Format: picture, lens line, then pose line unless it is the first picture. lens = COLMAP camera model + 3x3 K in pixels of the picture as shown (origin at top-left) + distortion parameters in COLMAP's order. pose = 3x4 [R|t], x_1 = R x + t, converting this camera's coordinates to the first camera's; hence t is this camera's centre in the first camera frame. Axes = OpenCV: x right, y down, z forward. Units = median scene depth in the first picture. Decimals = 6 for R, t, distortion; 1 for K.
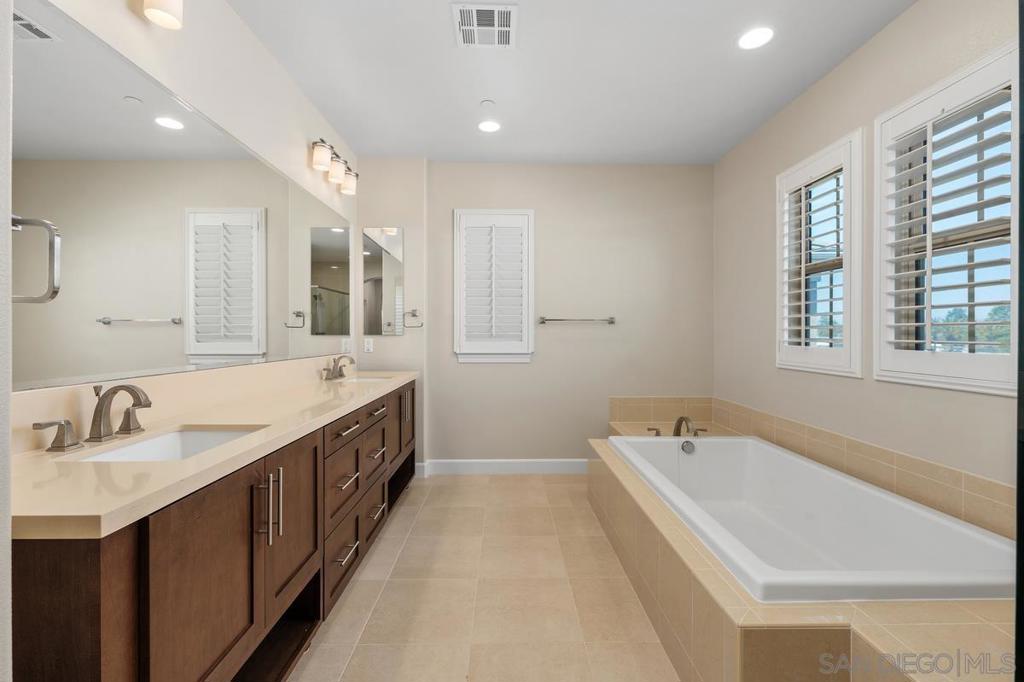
lens RADIAL K [[420.9, 0, 512.2], [0, 420.9, 335.0], [0, 0, 1]] dist [-0.000054, 0.000003]
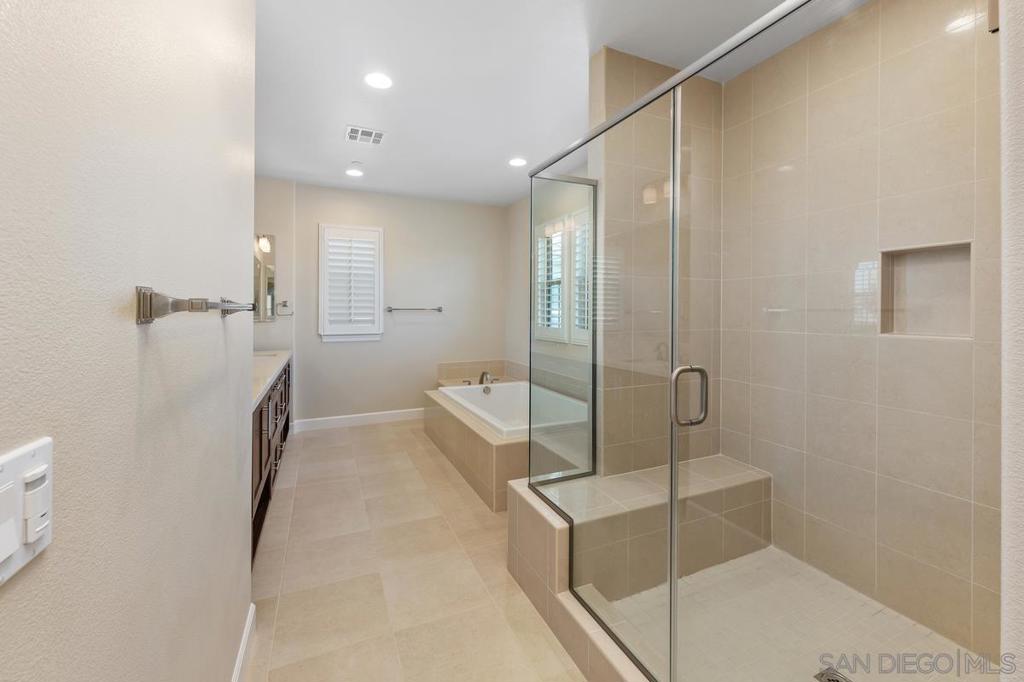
lens RADIAL K [[427.1, 0, 510.4], [0, 427.1, 307.3], [0, 0, 1]] dist [0.000697, 0.000078]
pose [[0.918935, 0.001749, 0.394406, -0.136873], [0.001403, 0.999969, -0.007704, -0.035644], [-0.394408, 0.007632, 0.918904, -0.508553]]
